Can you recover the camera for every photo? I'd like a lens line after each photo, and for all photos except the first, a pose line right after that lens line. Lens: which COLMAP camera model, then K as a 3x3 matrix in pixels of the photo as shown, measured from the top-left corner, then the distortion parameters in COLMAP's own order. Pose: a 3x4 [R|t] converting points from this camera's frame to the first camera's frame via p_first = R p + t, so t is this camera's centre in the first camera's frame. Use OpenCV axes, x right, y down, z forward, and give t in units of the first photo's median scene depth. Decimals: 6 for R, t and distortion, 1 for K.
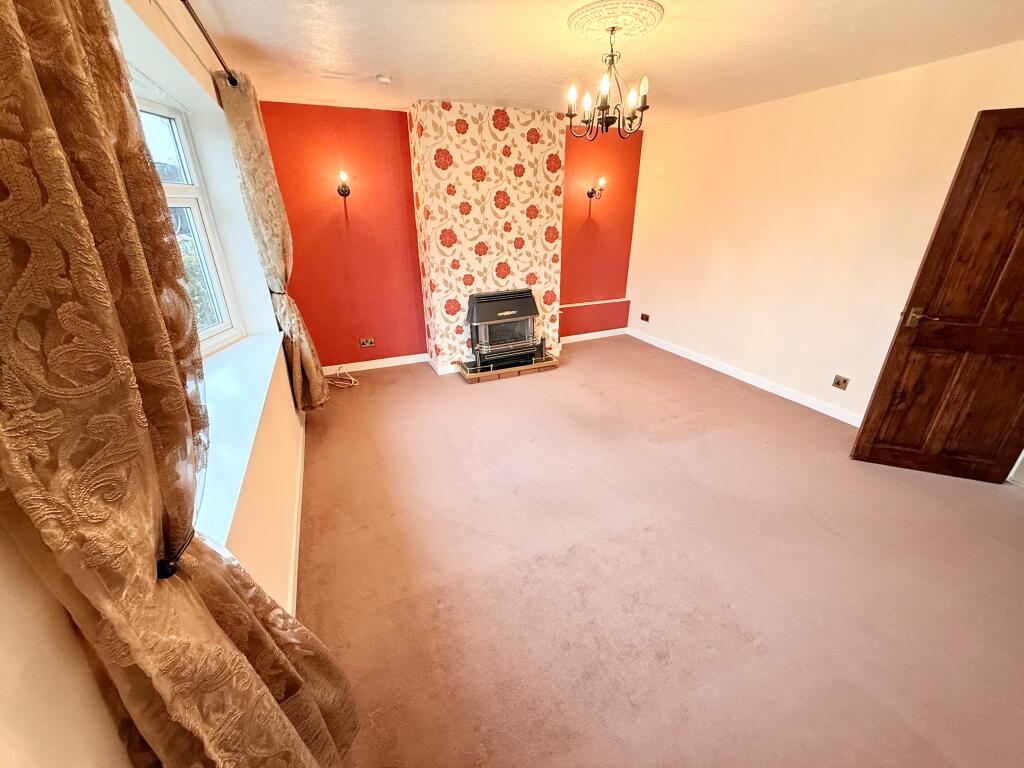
lens RADIAL K [[408.8, 0, 510.8], [0, 408.8, 382.8], [0, 0, 1]] dist [-0.000013, 0.000366]
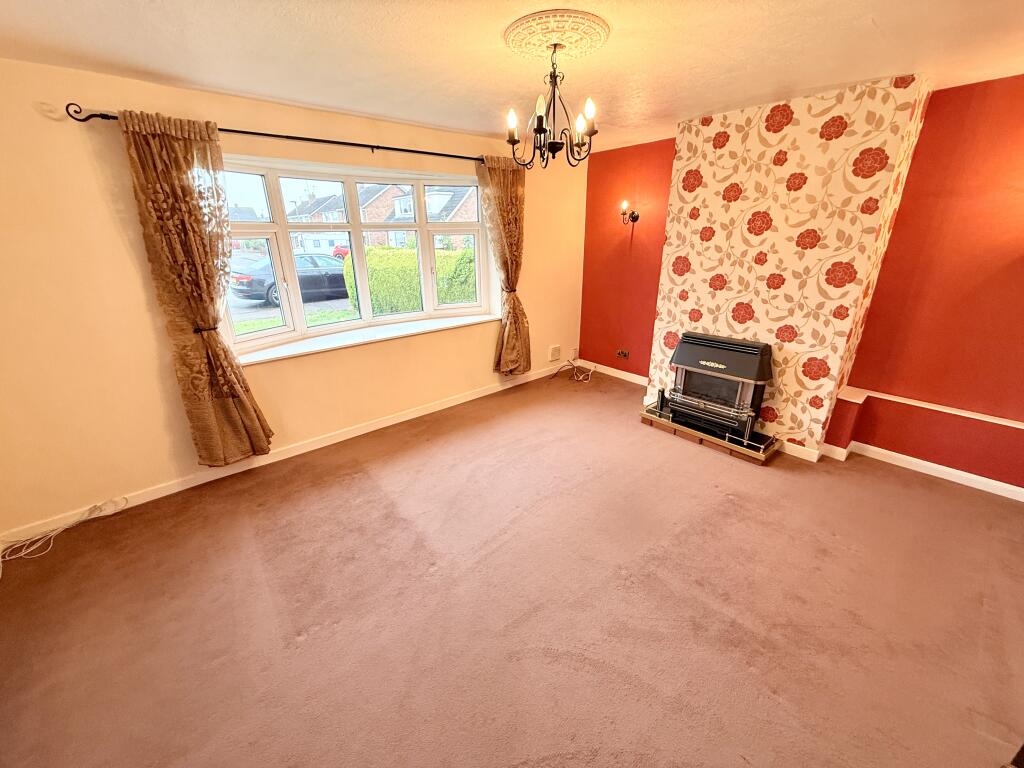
lens RADIAL K [[408.8, 0, 512.1], [0, 408.8, 384.5], [0, 0, 1]] dist [-0.000013, 0.000366]
pose [[0.295338, 0.336426, -0.894200, 0.608606], [-0.368460, 0.903653, 0.218287, -0.168504], [0.881483, 0.265009, 0.390842, 0.368143]]
